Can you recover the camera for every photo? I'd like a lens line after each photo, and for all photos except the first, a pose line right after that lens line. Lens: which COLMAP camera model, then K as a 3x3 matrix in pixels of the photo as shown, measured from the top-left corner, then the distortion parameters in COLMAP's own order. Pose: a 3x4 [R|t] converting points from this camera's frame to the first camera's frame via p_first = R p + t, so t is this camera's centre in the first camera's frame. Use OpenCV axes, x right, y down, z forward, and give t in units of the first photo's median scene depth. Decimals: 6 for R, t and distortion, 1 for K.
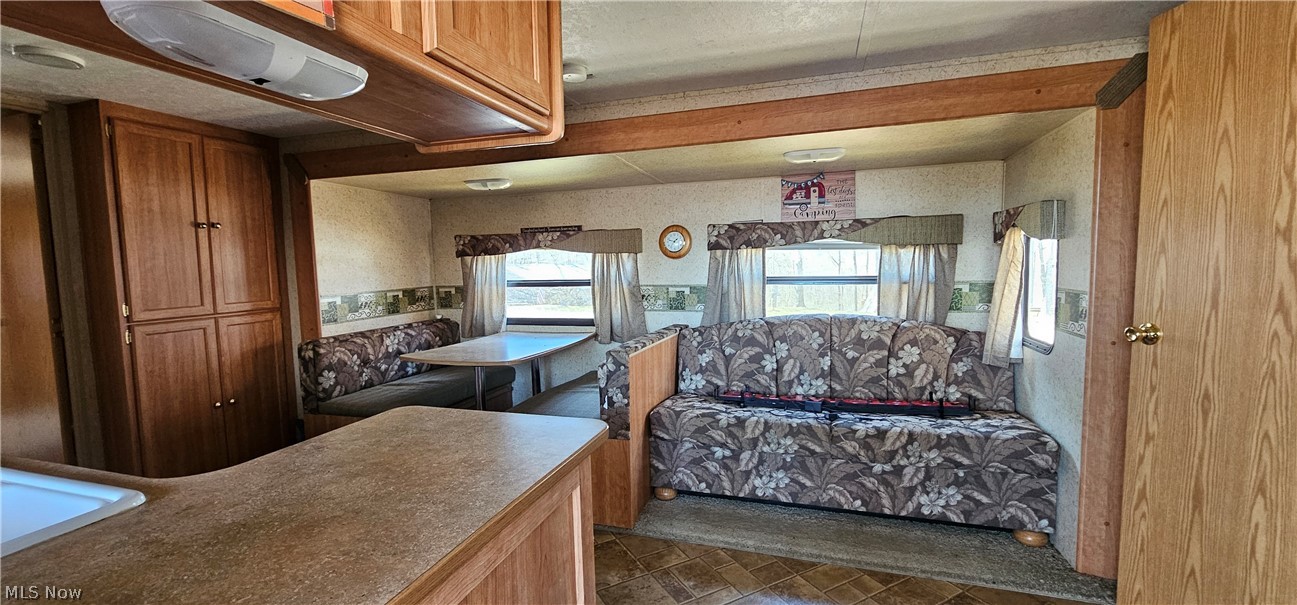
lens RADIAL K [[529.3, 0, 648.5], [0, 529.3, 302.5], [0, 0, 1]] dist [-0.000625, 0.000297]
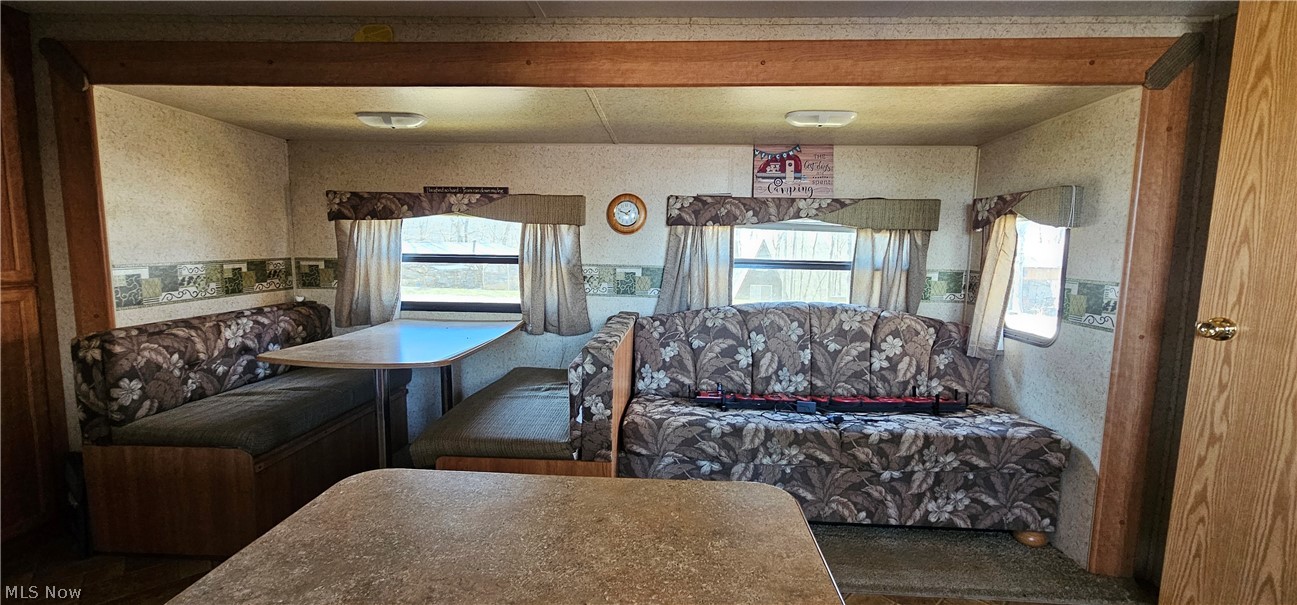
lens RADIAL K [[529.3, 0, 648.5], [0, 529.3, 302.5], [0, 0, 1]] dist [-0.000625, 0.000297]
pose [[0.965475, 0.011704, 0.260234, -0.153961], [-0.019184, 0.999472, 0.026224, 0.003896], [-0.259790, -0.030311, 0.965189, 0.198946]]
